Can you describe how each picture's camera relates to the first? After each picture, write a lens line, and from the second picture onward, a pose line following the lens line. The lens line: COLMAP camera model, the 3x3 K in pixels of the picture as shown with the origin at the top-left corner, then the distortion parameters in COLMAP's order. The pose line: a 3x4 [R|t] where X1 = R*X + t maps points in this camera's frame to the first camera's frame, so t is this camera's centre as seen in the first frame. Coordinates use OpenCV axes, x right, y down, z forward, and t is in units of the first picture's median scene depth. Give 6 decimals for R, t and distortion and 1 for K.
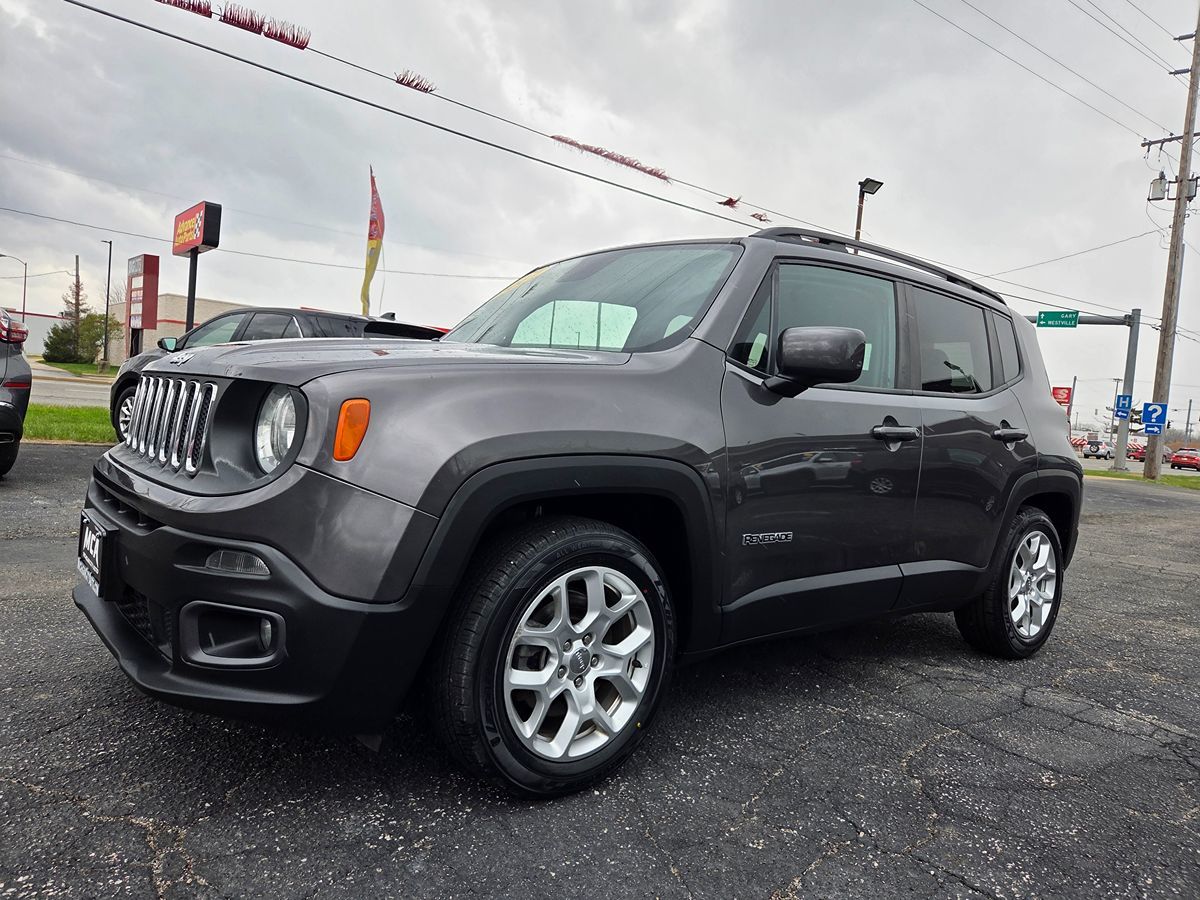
lens RADIAL K [[824.0, 0, 588.3], [0, 824.0, 432.1], [0, 0, 1]] dist [0.069434, -0.056966]
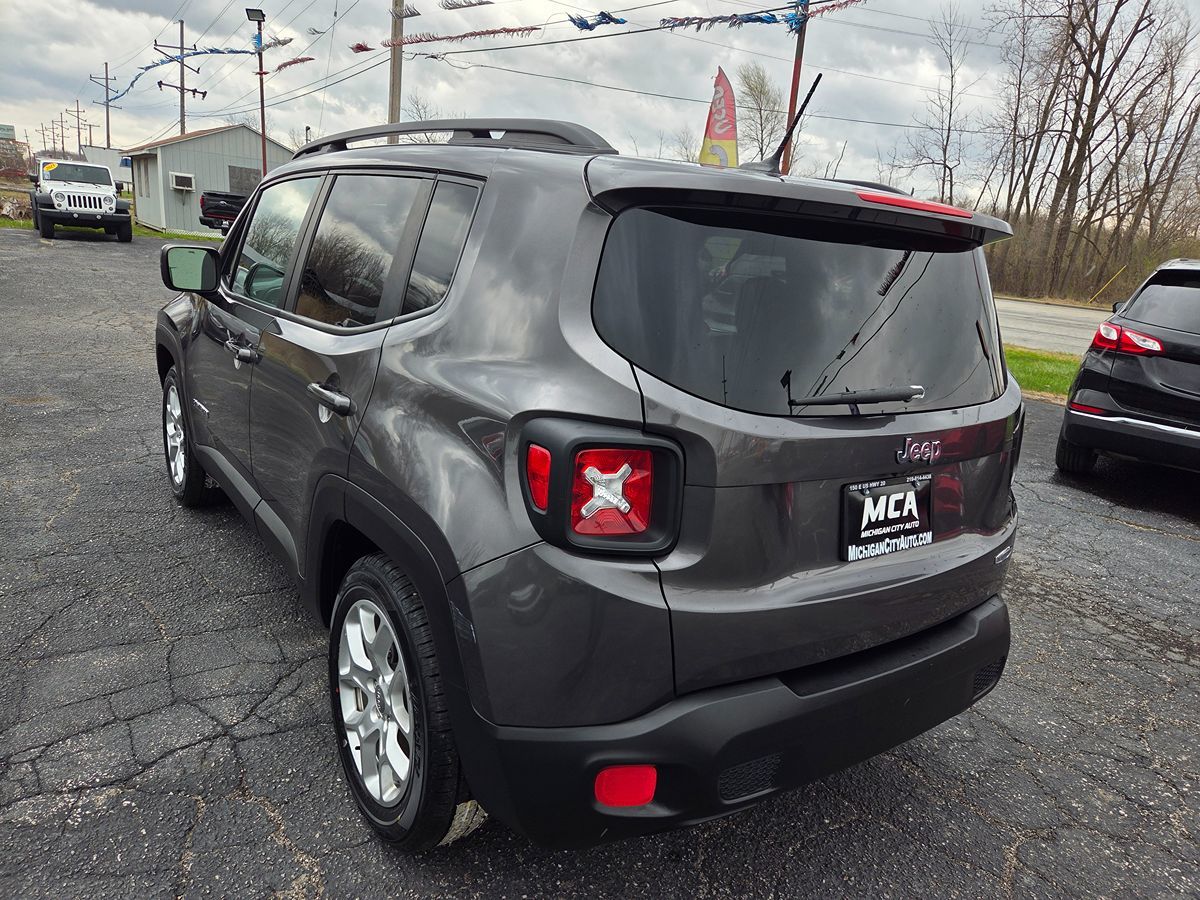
lens RADIAL K [[804.7, 0, 596.0], [0, 804.7, 458.7], [0, 0, 1]] dist [0.060623, -0.042999]
pose [[-0.069856, 0.174941, -0.982098, 1.425746], [-0.129843, 0.974533, 0.182829, -0.114263], [0.989071, 0.140290, -0.045362, 1.631681]]
